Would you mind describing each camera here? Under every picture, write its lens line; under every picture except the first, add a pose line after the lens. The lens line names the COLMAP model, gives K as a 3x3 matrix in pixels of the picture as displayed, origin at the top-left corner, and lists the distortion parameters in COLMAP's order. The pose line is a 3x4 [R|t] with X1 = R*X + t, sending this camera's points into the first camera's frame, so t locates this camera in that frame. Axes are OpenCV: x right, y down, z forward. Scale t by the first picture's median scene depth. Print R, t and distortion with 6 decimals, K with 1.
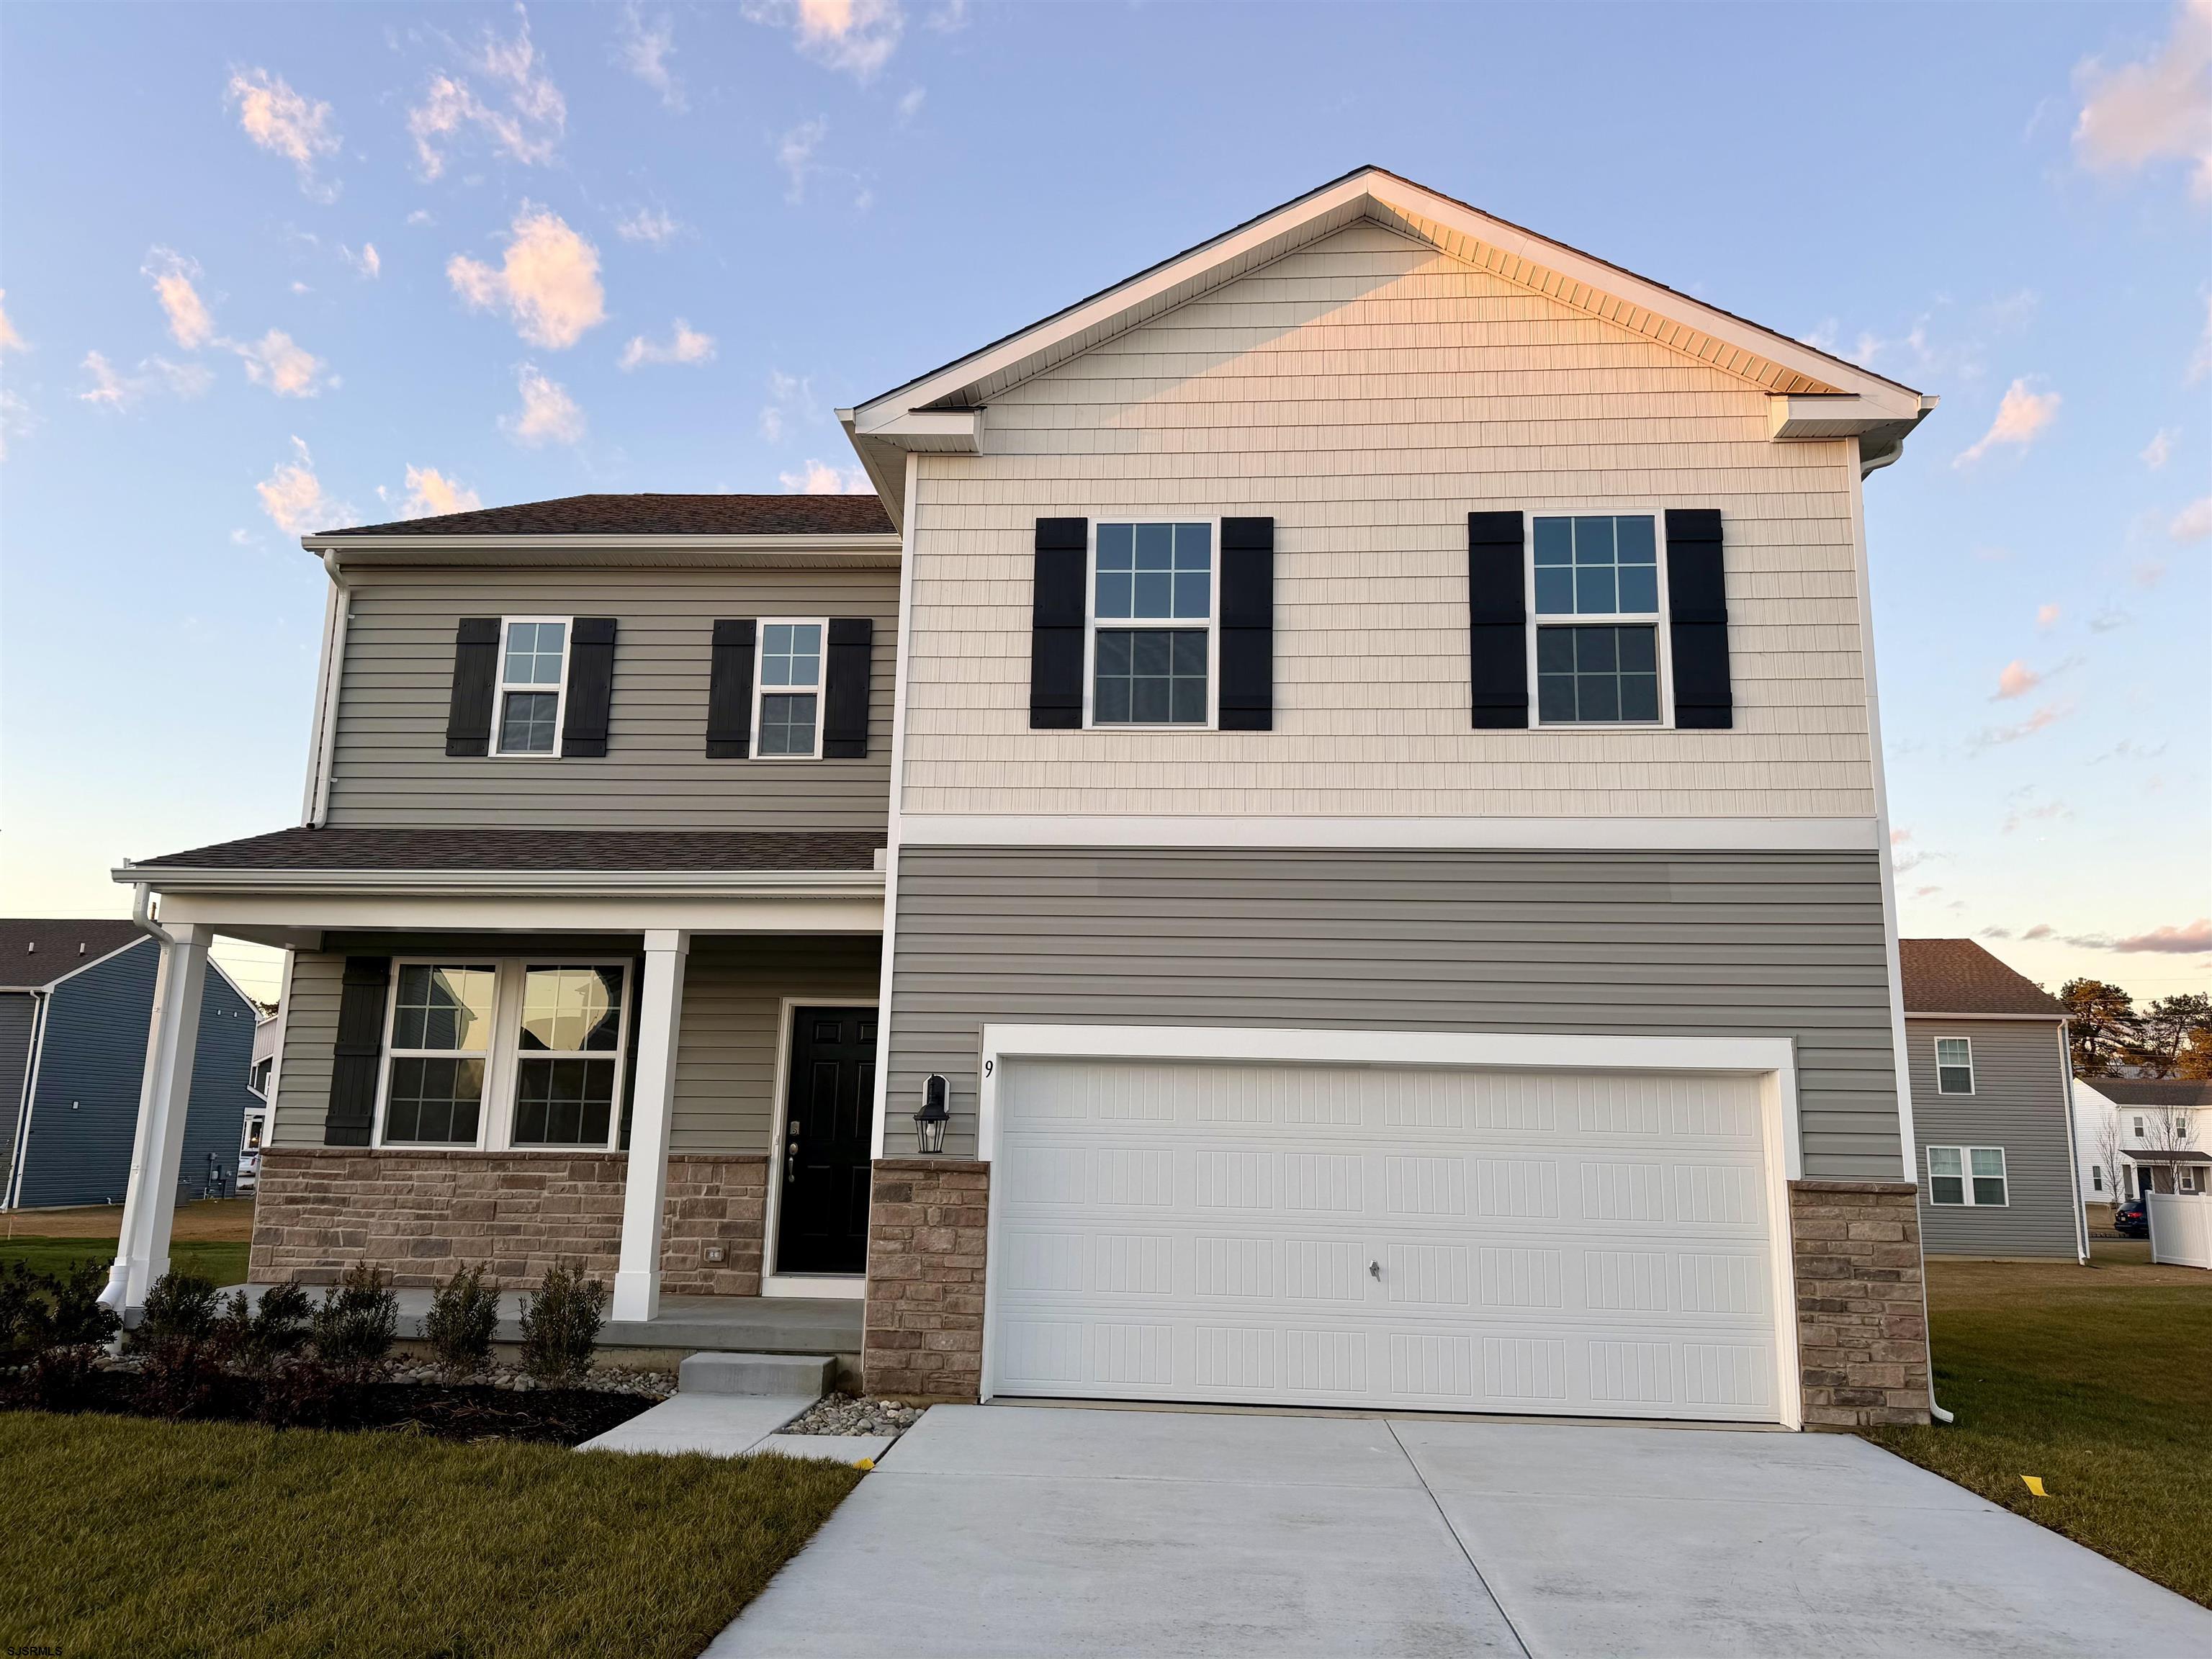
lens RADIAL K [[1542.4, 0, 1107.7], [0, 1542.4, 825.8], [0, 0, 1]] dist [0.046949, -0.046924]
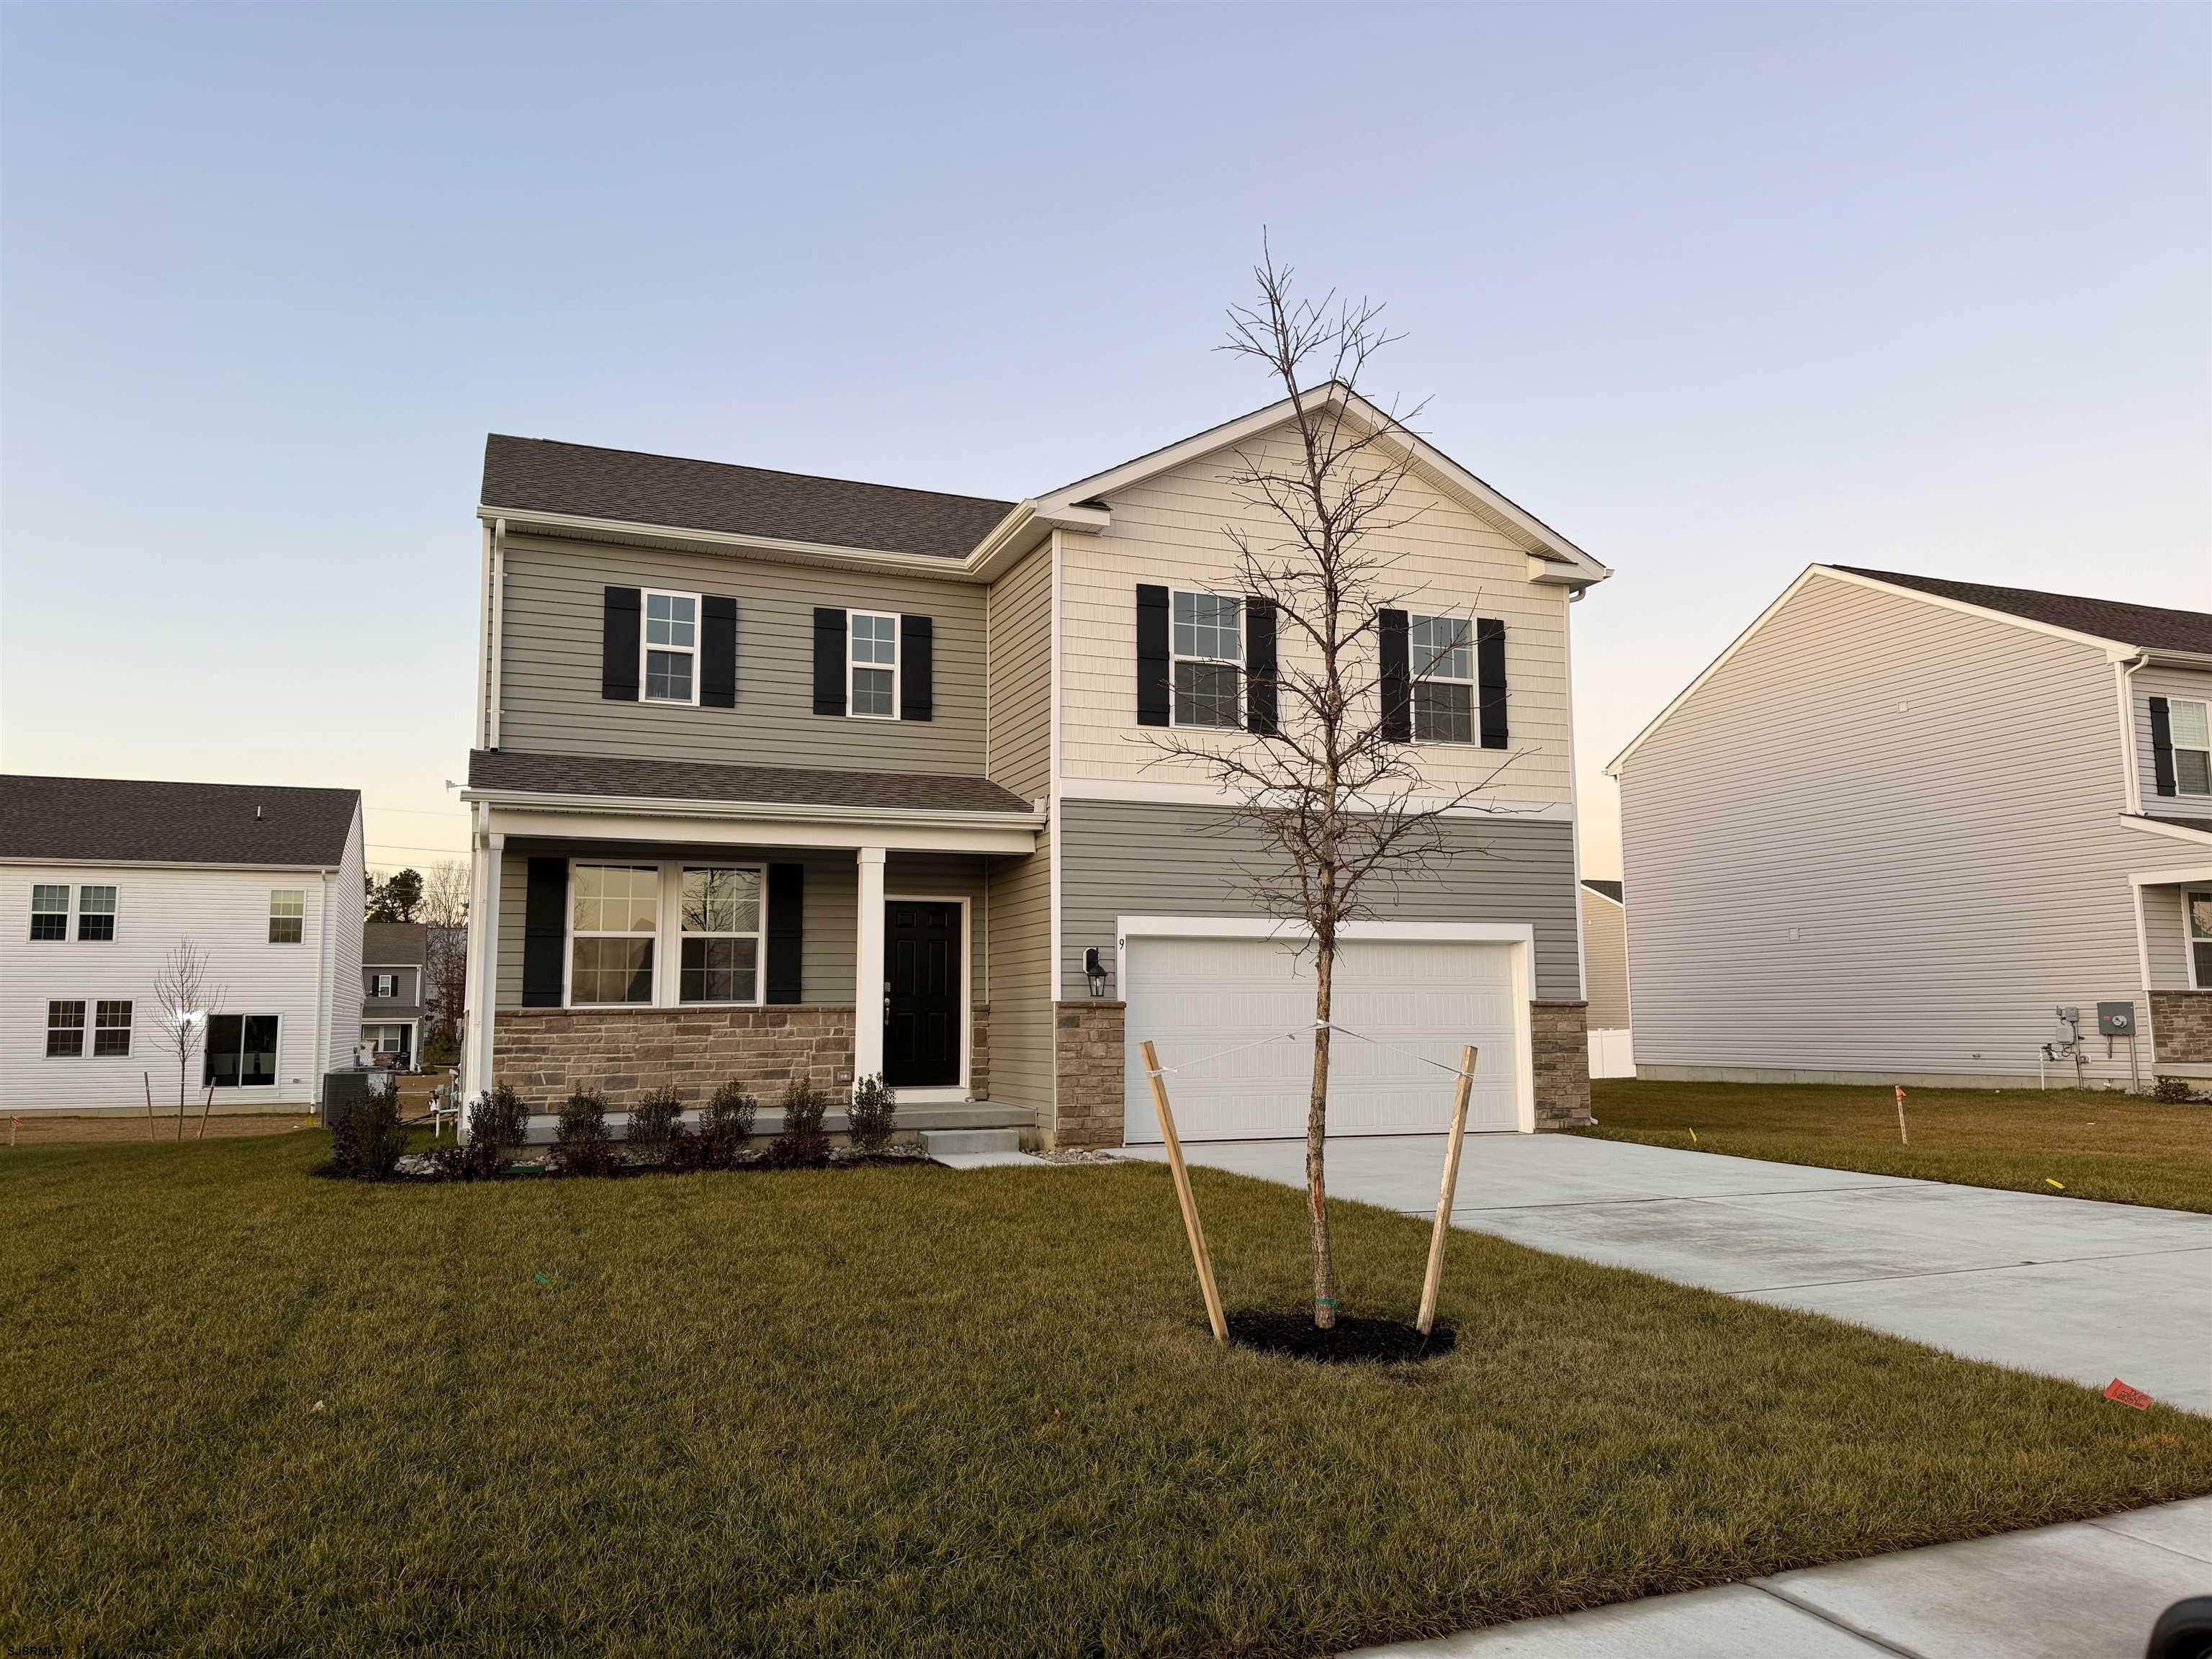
lens RADIAL K [[1542.4, 0, 1110.5], [0, 1542.4, 814.9], [0, 0, 1]] dist [0.046949, -0.046924]
pose [[0.902896, 0.030594, 0.428769, -0.720999], [-0.060600, 0.996562, 0.056502, -0.057551], [-0.425566, -0.076999, 0.901645, -0.376882]]
